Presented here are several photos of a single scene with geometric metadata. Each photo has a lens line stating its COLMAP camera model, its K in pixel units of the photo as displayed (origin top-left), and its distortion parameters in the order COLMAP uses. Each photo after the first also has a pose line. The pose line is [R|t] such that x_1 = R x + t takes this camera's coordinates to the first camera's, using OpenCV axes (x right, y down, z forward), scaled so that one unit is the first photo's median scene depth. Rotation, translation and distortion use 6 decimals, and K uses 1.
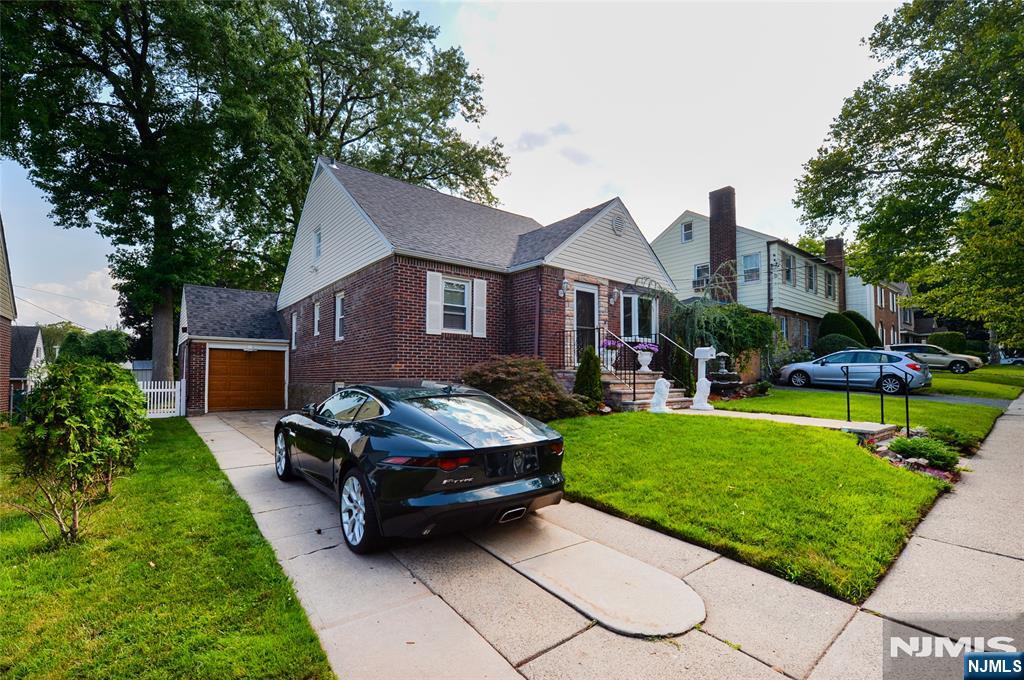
lens RADIAL K [[441.4, 0, 512.1], [0, 441.4, 374.6], [0, 0, 1]] dist [-0.000539, -0.000012]
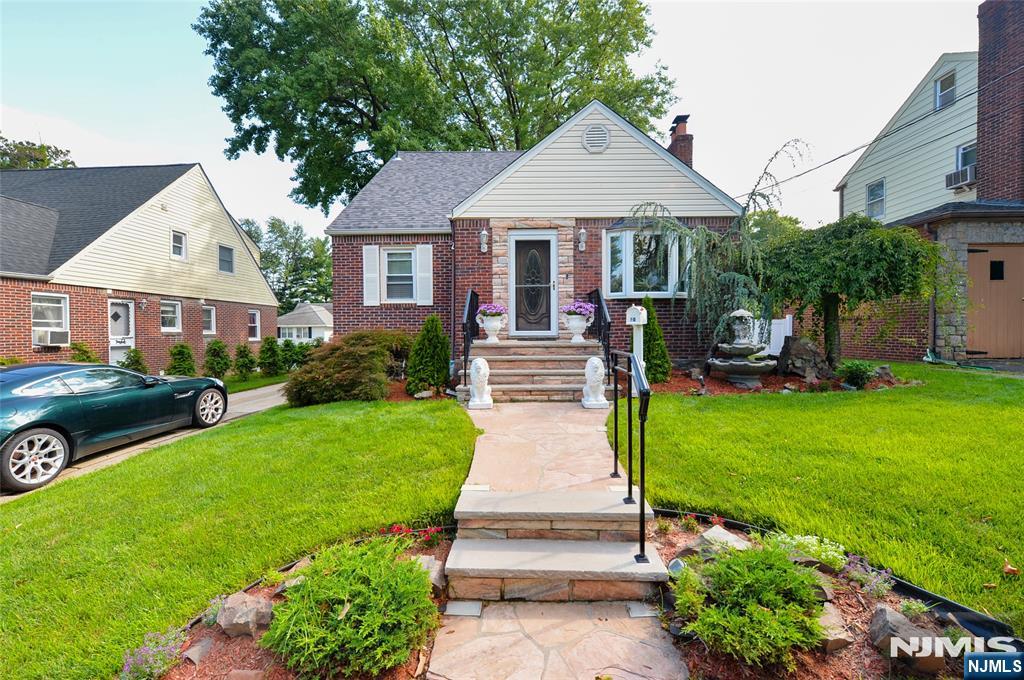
lens RADIAL K [[423.2, 0, 512.0], [0, 423.2, 340.0], [0, 0, 1]] dist [-0.001463, -0.000073]
pose [[0.760175, 0.006310, -0.649687, 0.669019], [0.007443, 0.999803, 0.018420, -0.023444], [0.649675, -0.018838, 0.759978, 0.416134]]
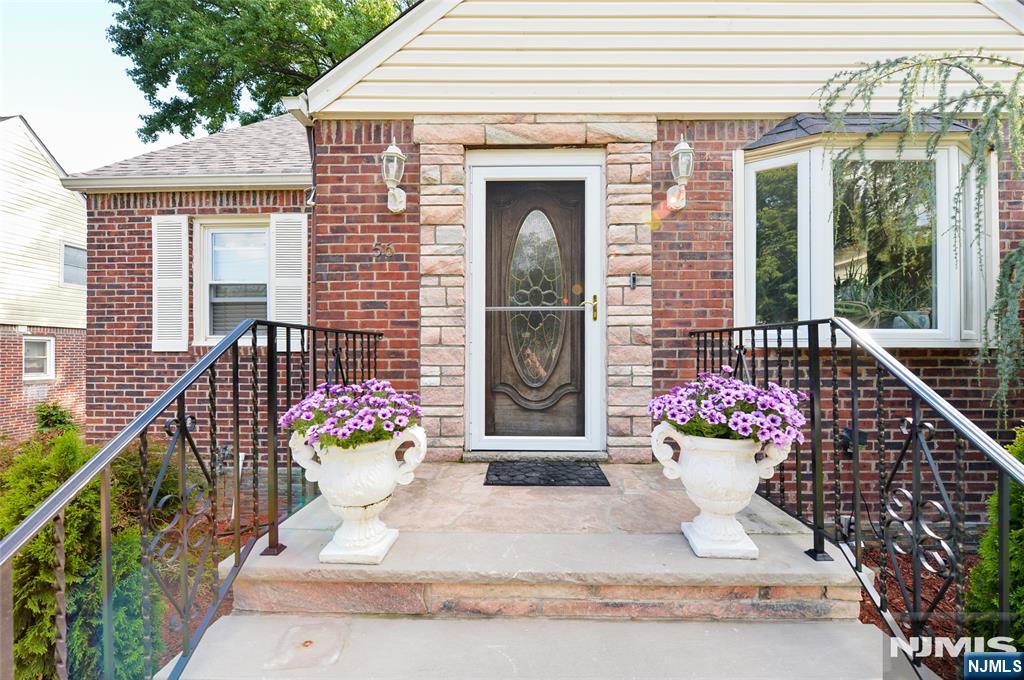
lens RADIAL K [[409.0, 0, 519.5], [0, 409.0, 350.7], [0, 0, 1]] dist [-0.009702, 0.000064]
pose [[0.762005, -0.003859, -0.647559, 0.345674], [0.001000, 0.999988, -0.004783, -0.081846], [0.647570, 0.002997, 0.762000, 0.839203]]
